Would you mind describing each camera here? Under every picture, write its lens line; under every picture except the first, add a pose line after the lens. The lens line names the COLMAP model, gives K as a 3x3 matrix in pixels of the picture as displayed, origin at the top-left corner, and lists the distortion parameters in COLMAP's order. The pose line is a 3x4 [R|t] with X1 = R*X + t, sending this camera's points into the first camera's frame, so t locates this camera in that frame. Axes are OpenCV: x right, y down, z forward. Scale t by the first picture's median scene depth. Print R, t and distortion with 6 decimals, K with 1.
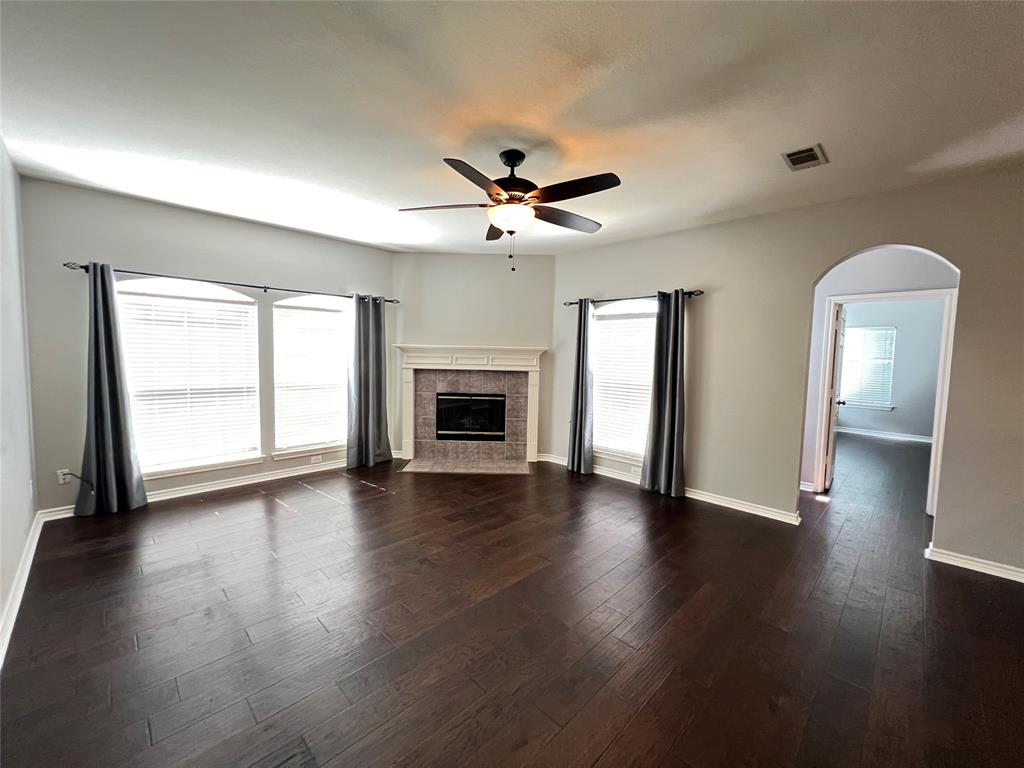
lens RADIAL K [[411.5, 0, 504.3], [0, 411.5, 380.5], [0, 0, 1]] dist [0.001647, 0.000214]
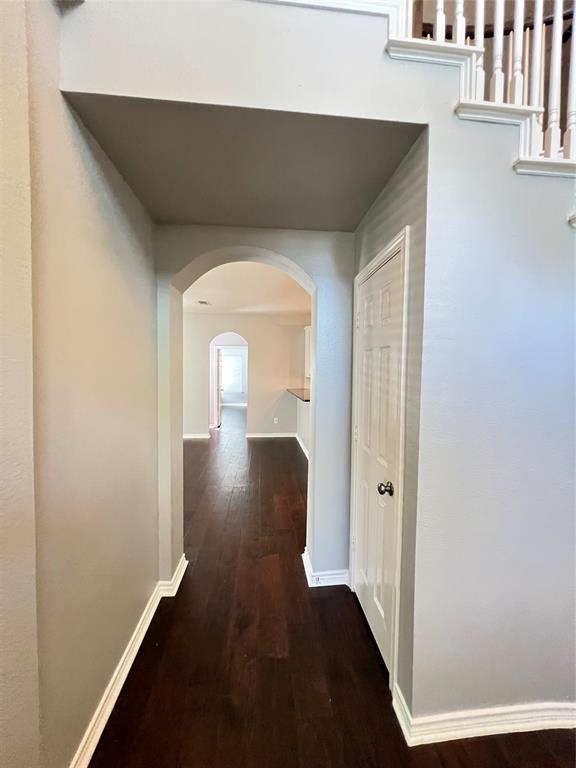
lens RADIAL K [[308.6, 0, 290.2], [0, 308.6, 381.1], [0, 0, 1]] dist [0.001647, 0.000214]
pose [[0.622481, -0.042600, 0.781474, -0.324293], [0.060301, 0.998160, 0.006380, 0.016851], [-0.780308, 0.043153, 0.623905, -0.420649]]
